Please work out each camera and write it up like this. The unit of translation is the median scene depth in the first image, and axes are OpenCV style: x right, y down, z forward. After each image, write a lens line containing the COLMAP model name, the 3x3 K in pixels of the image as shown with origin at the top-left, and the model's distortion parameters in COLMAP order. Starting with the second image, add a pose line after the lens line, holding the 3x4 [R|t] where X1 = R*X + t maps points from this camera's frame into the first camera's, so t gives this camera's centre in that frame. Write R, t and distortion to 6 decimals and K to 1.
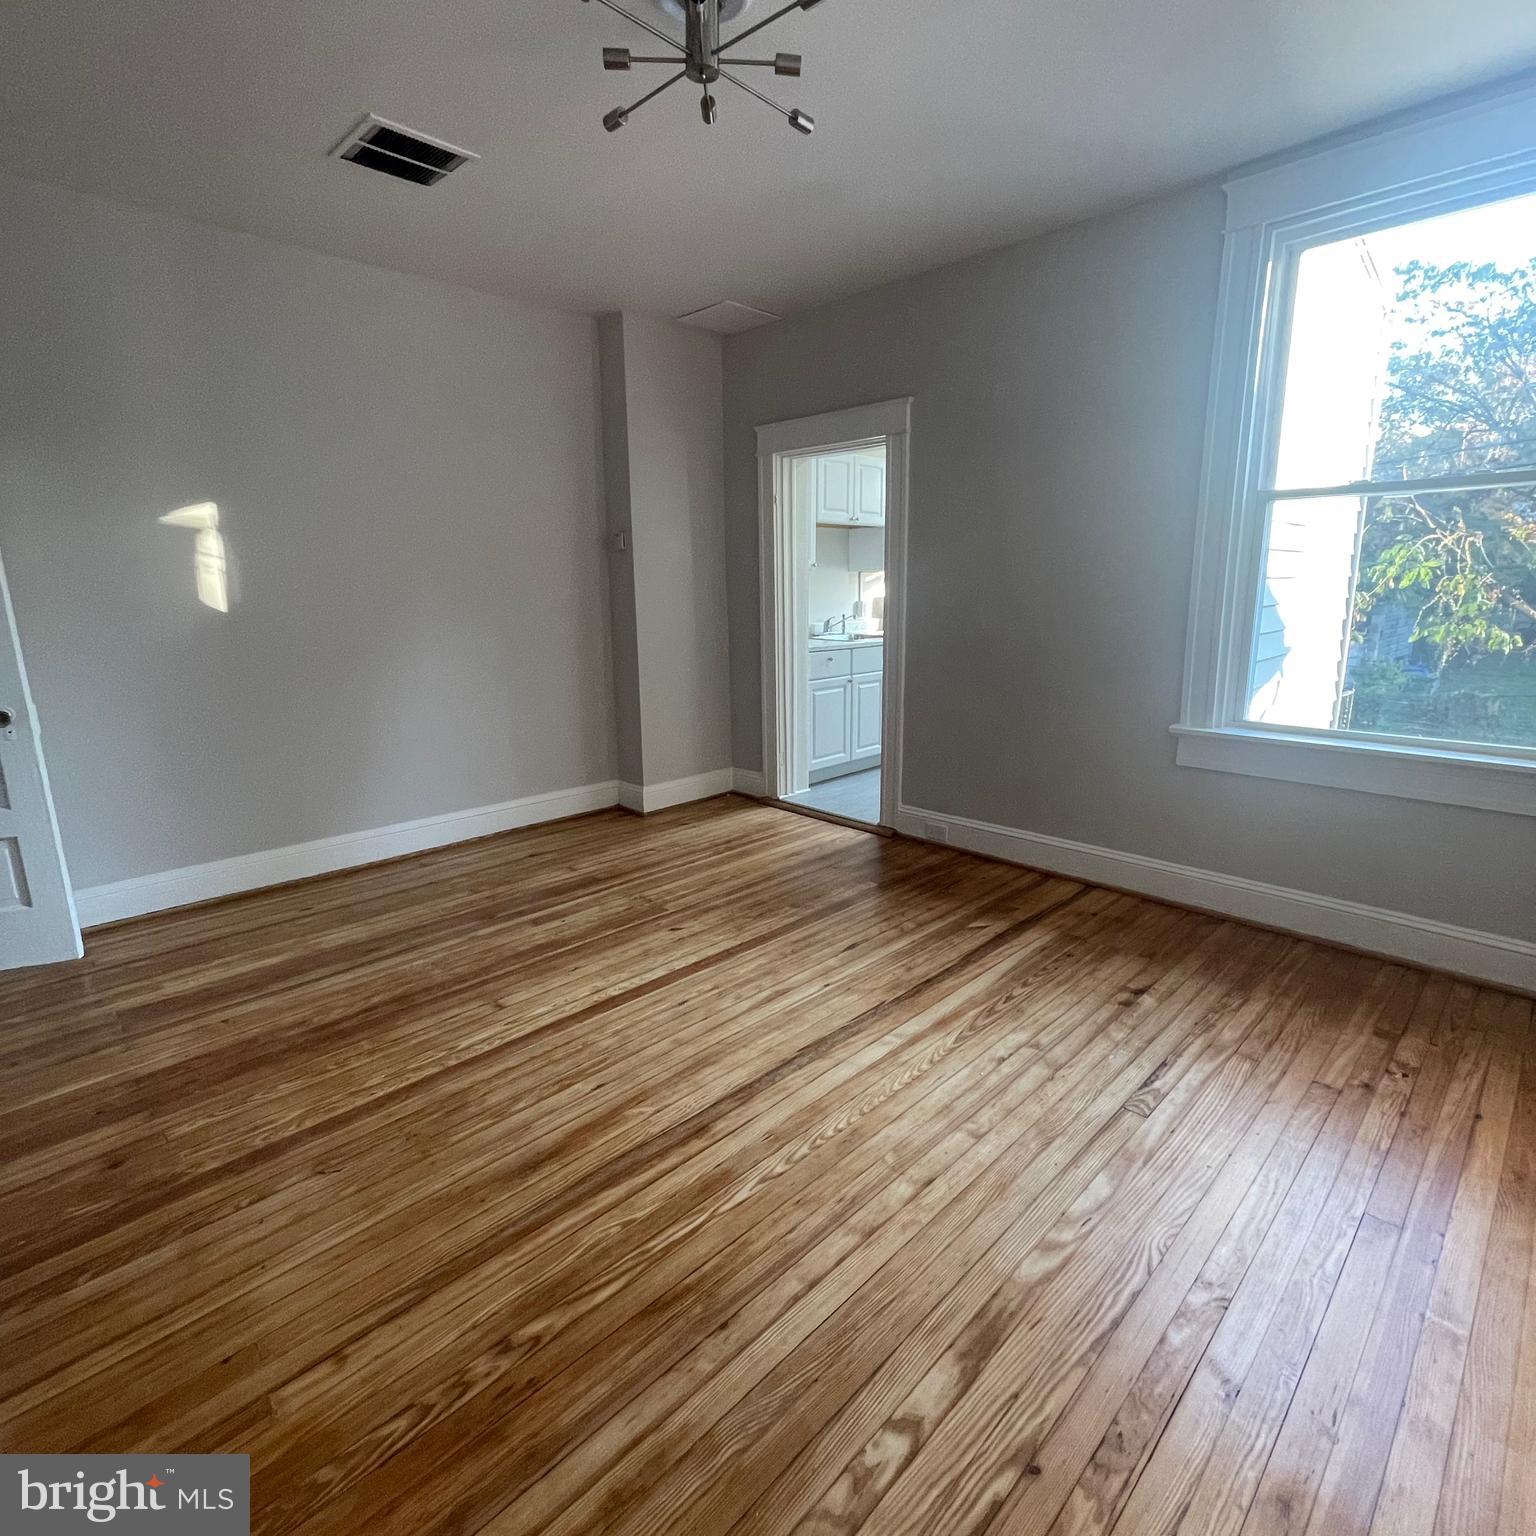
lens RADIAL K [[828.0, 0, 761.2], [0, 828.0, 761.5], [0, 0, 1]] dist [-0.006082, 0.002251]
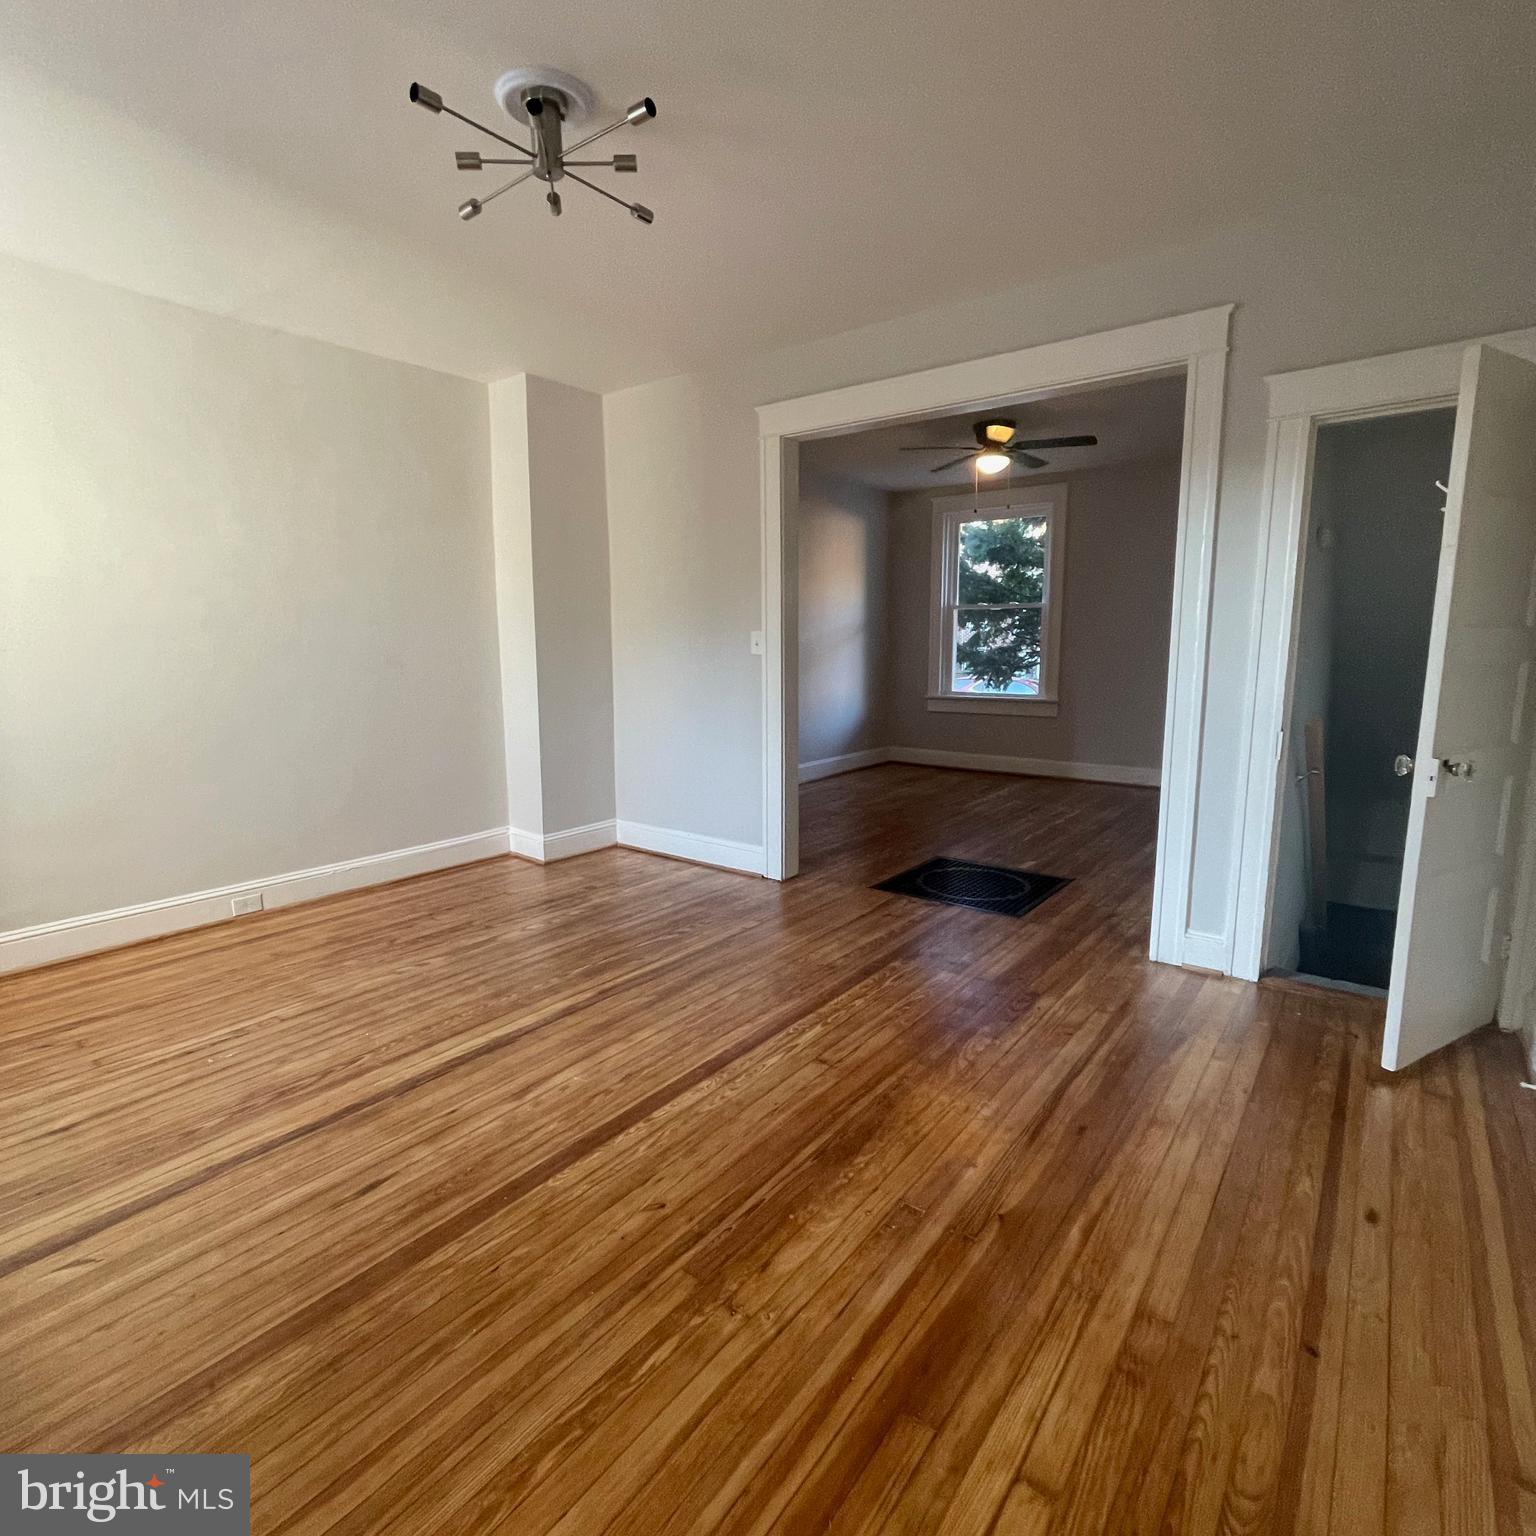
lens RADIAL K [[828.0, 0, 761.2], [0, 828.0, 761.5], [0, 0, 1]] dist [-0.006082, 0.002251]
pose [[-0.991052, 0.033394, -0.129234, -0.127279], [-0.014492, 0.935555, 0.352882, -0.338443], [0.132690, 0.351597, -0.926700, 1.636258]]
